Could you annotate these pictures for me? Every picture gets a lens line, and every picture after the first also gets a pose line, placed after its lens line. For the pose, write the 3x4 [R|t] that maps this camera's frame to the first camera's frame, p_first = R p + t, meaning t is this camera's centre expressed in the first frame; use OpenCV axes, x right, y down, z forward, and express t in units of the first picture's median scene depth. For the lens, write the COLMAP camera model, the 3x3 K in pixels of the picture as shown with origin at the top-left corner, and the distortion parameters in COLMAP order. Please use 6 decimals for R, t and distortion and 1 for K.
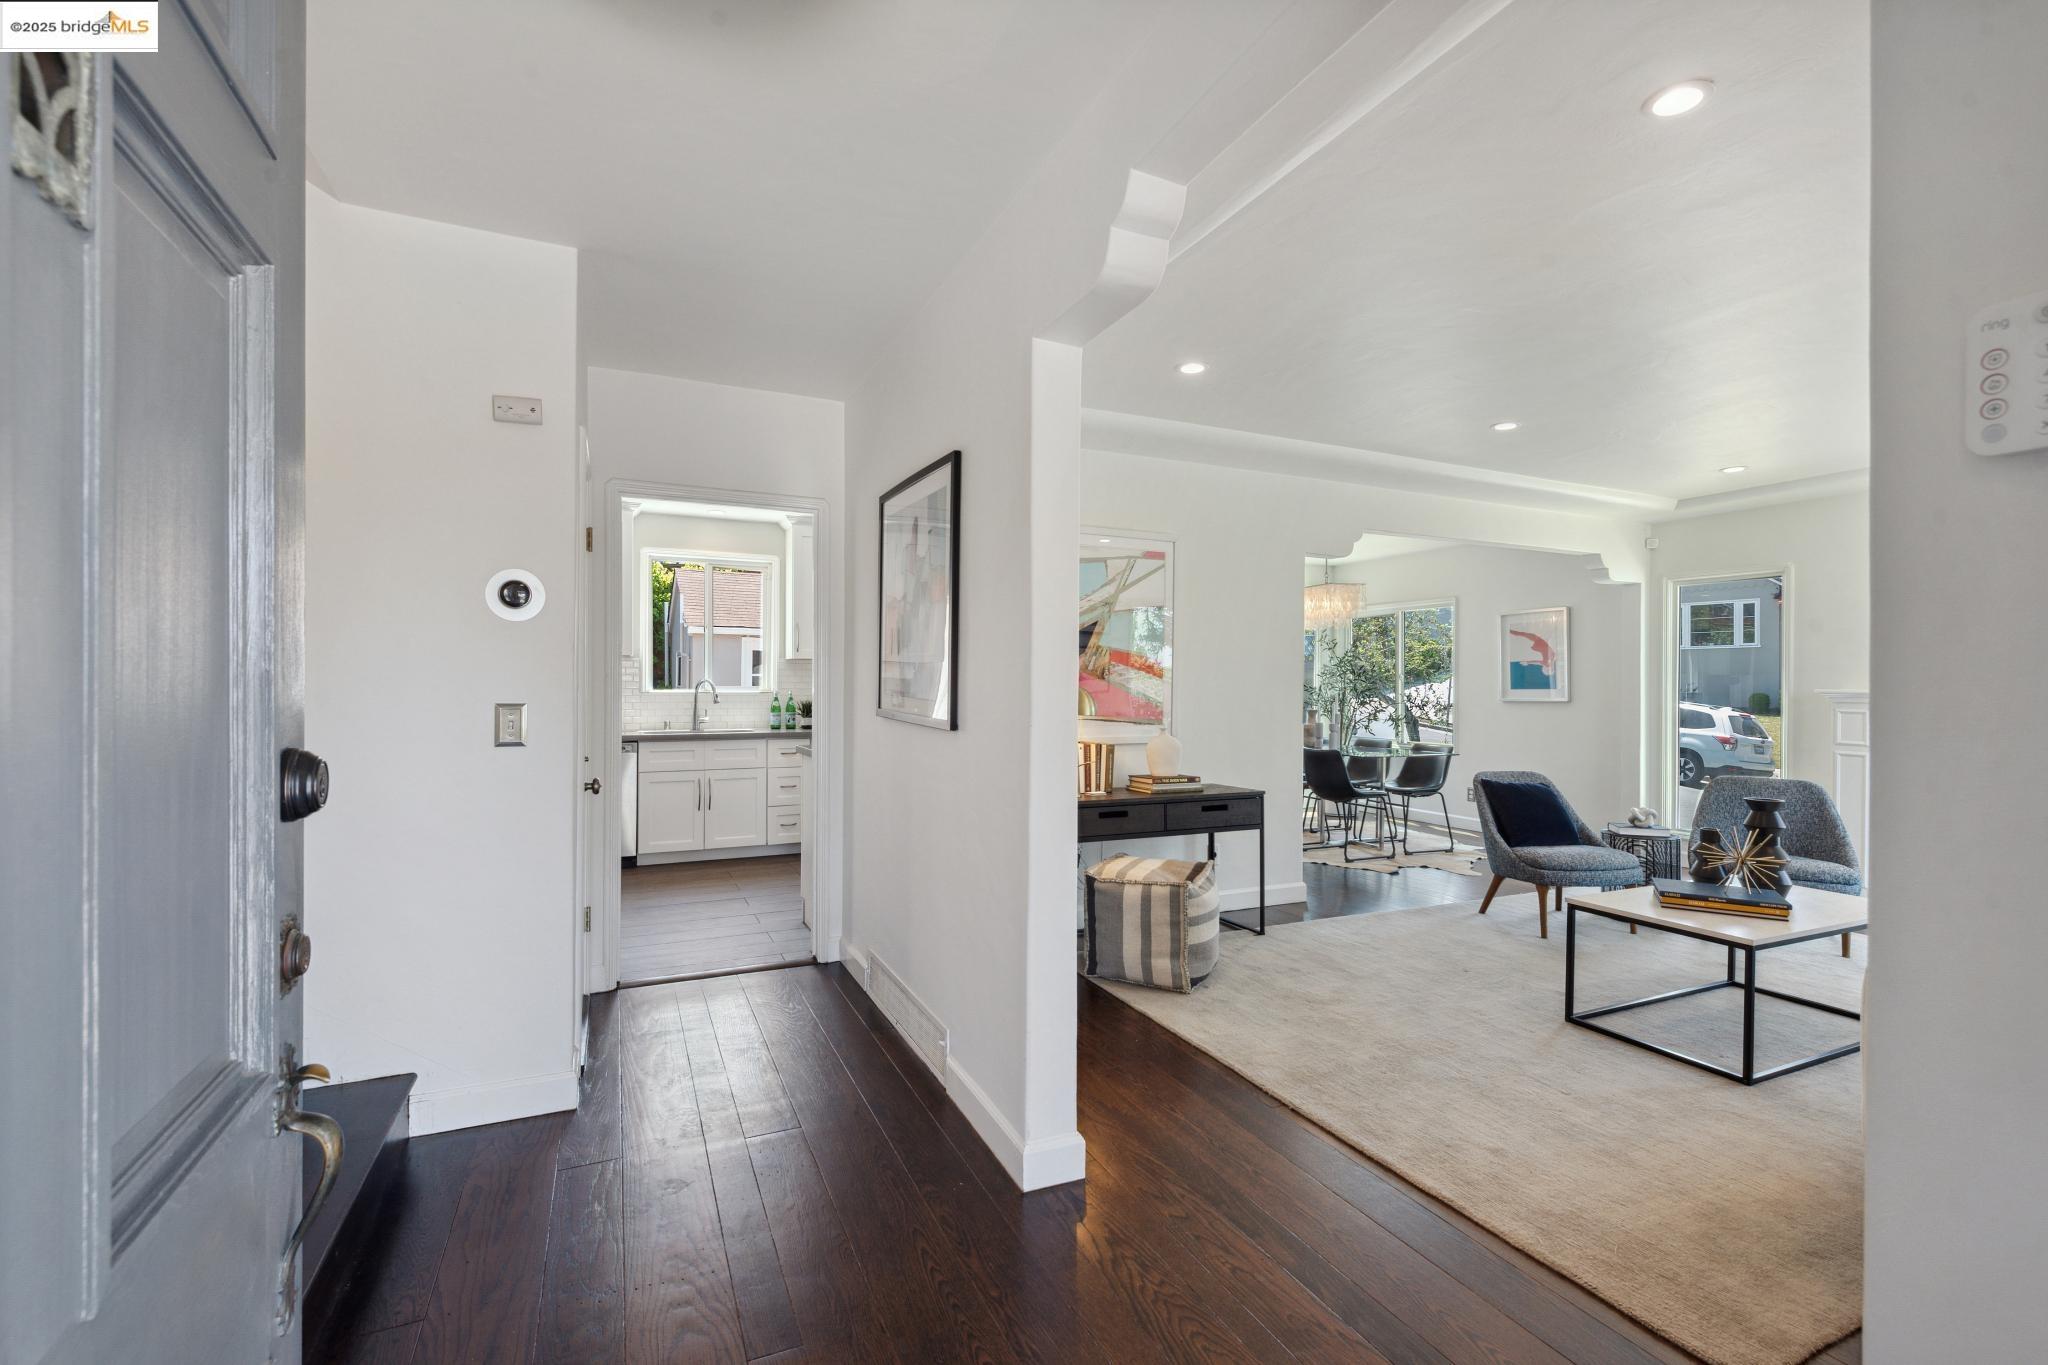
lens RADIAL K [[957.7, 0, 1037.9], [0, 957.7, 685.5], [0, 0, 1]] dist [0.011261, -0.001610]
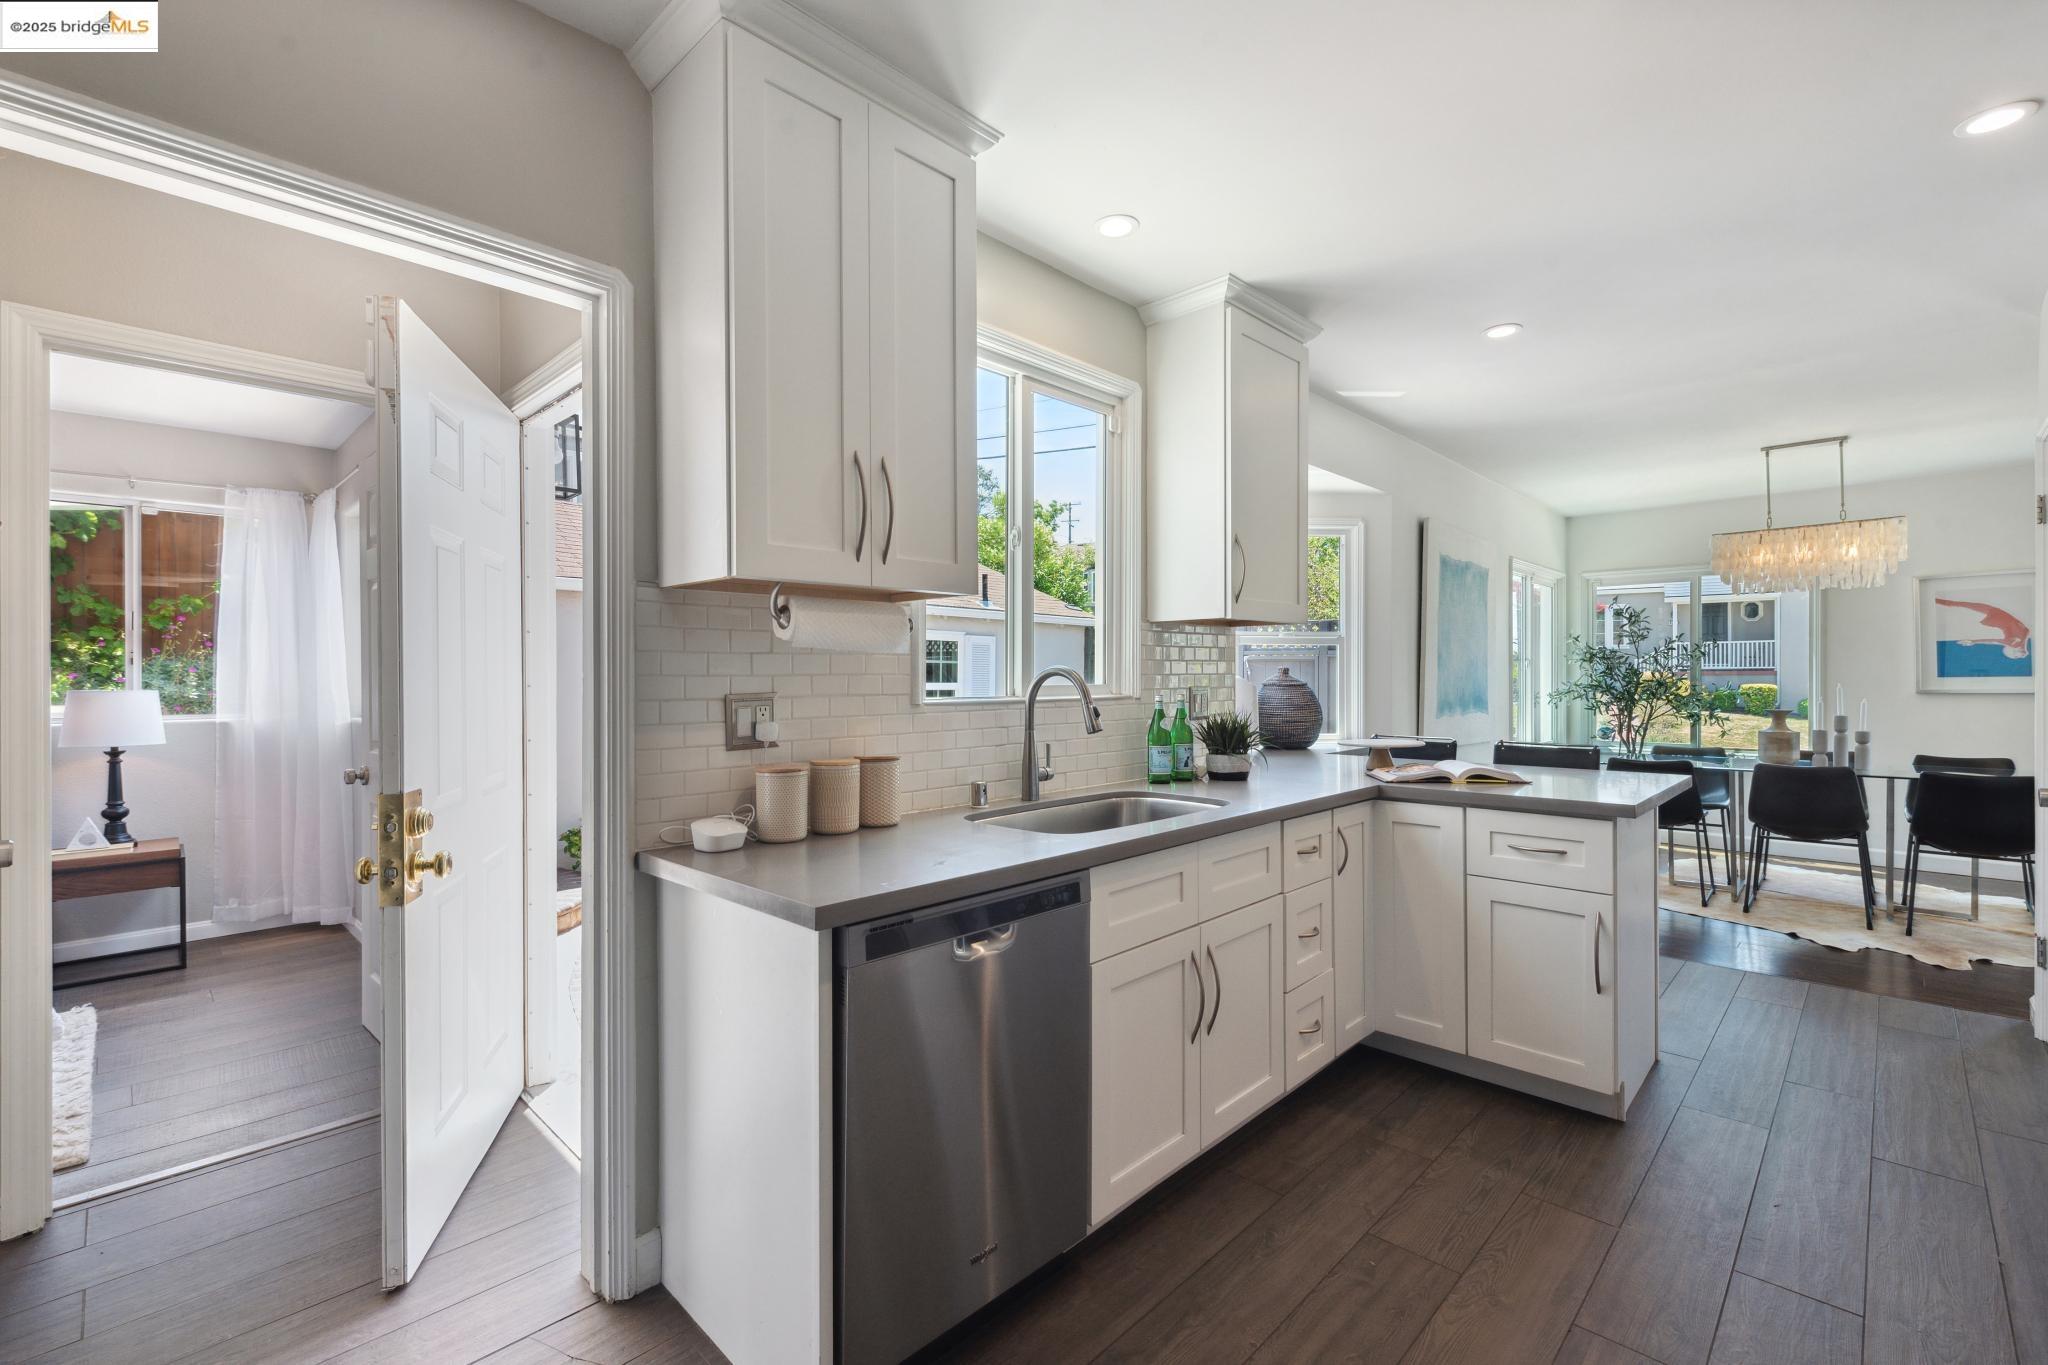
lens RADIAL K [[893.3, 0, 1016.3], [0, 893.3, 675.3], [0, 0, 1]] dist [-0.006916, -0.000678]
pose [[0.938502, -0.007115, 0.345201, -0.453939], [0.007814, 0.999969, -0.000633, -0.002842], [-0.345186, 0.003292, 0.938529, 0.630886]]
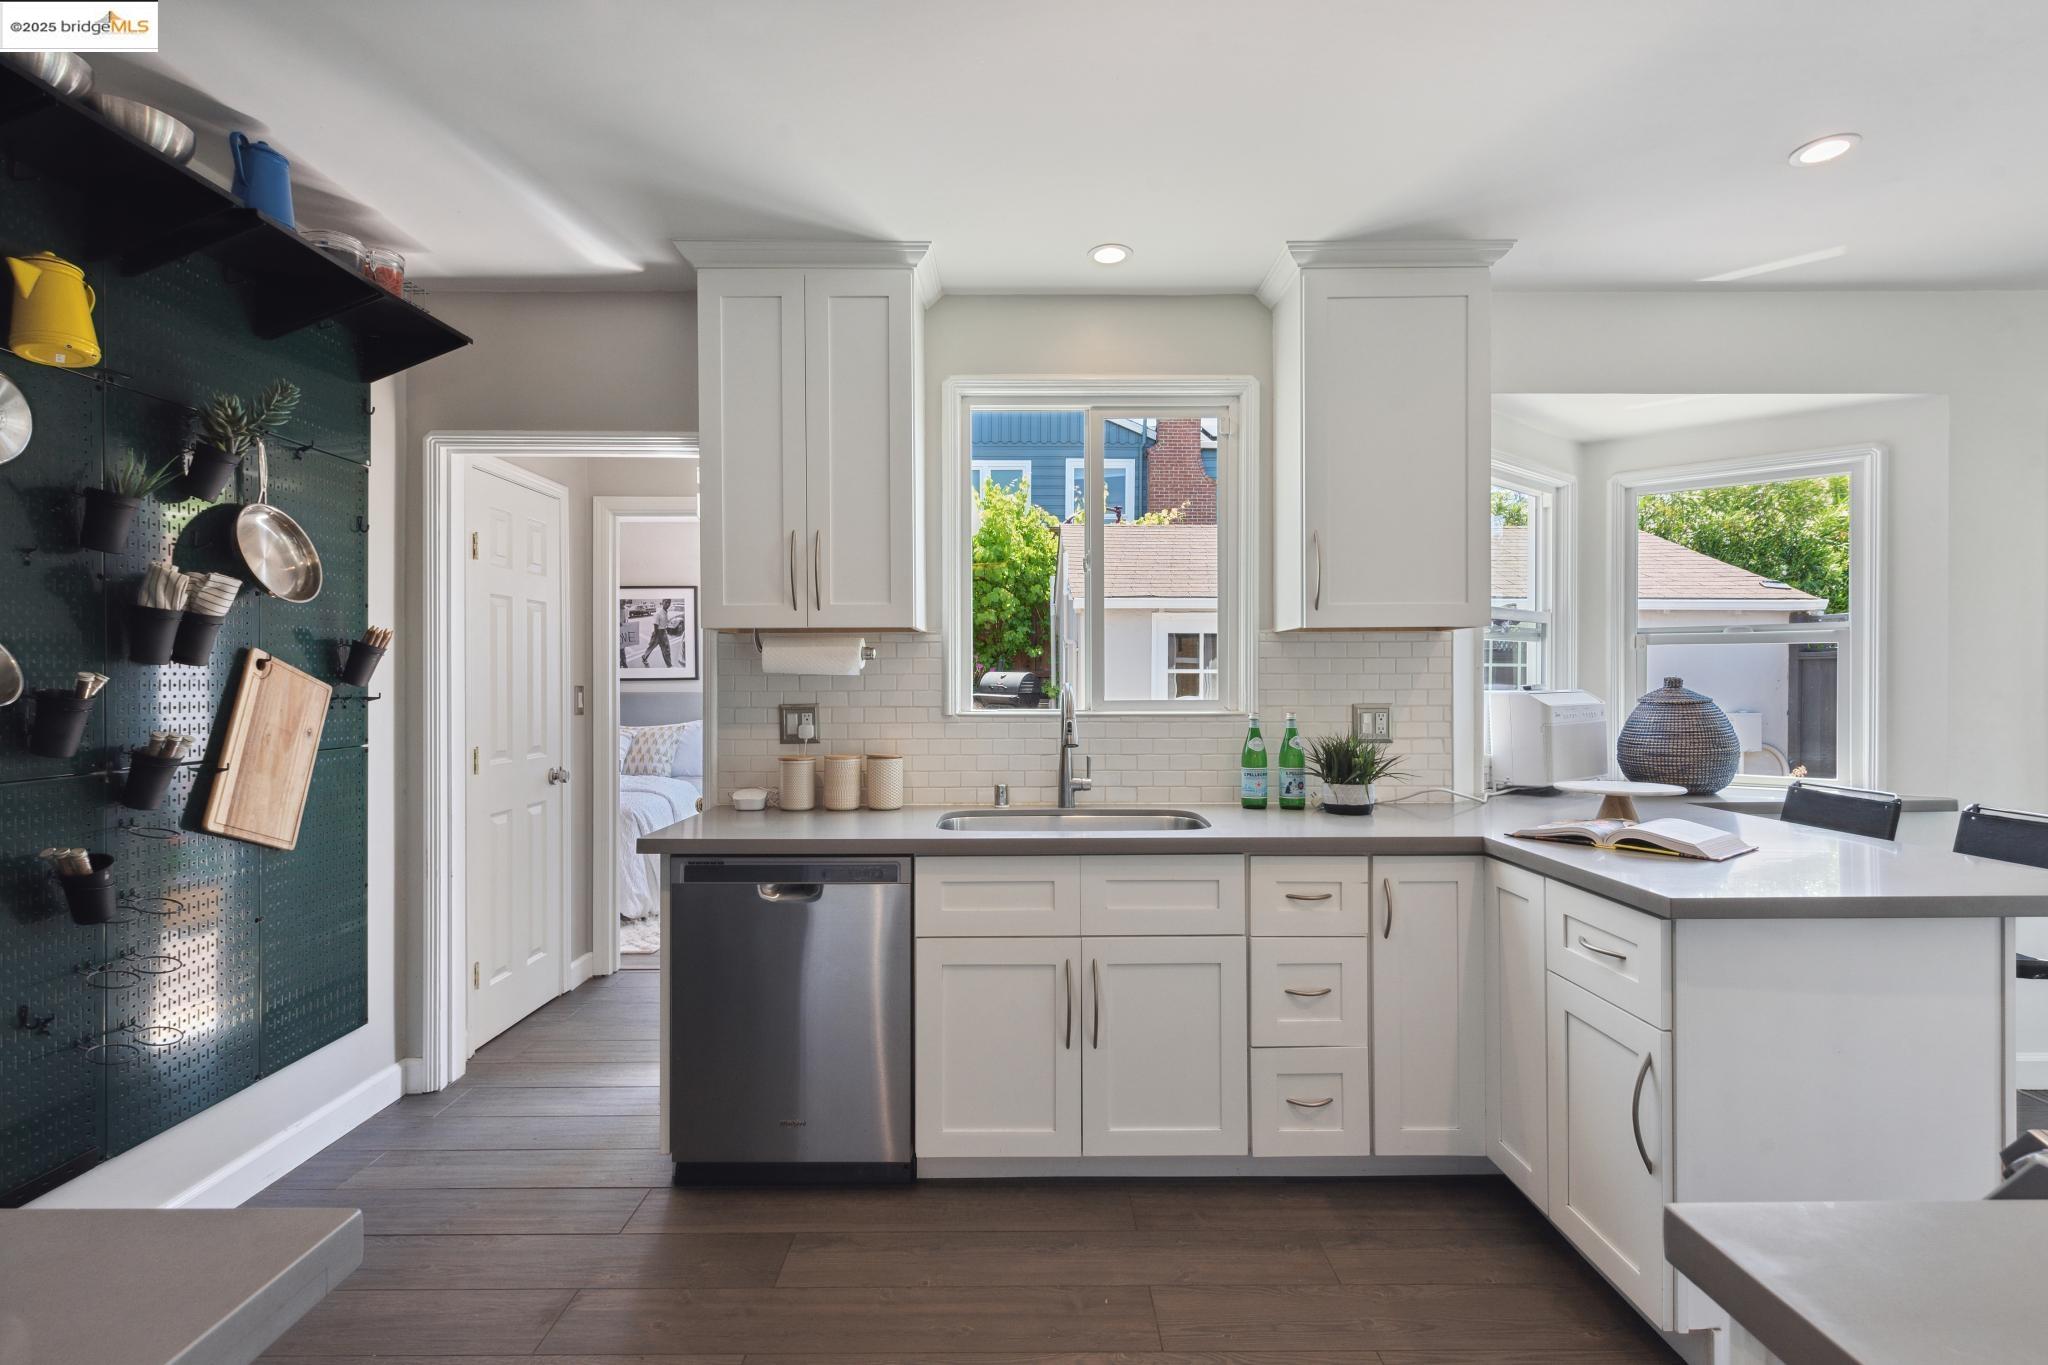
lens RADIAL K [[957.7, 0, 1008.7], [0, 957.7, 684.7], [0, 0, 1]] dist [0.011261, -0.001610]
pose [[0.905804, -0.003667, -0.423680, -0.191855], [0.005343, 0.999982, 0.002768, -0.006889], [0.423662, -0.004770, 0.905808, 0.583096]]
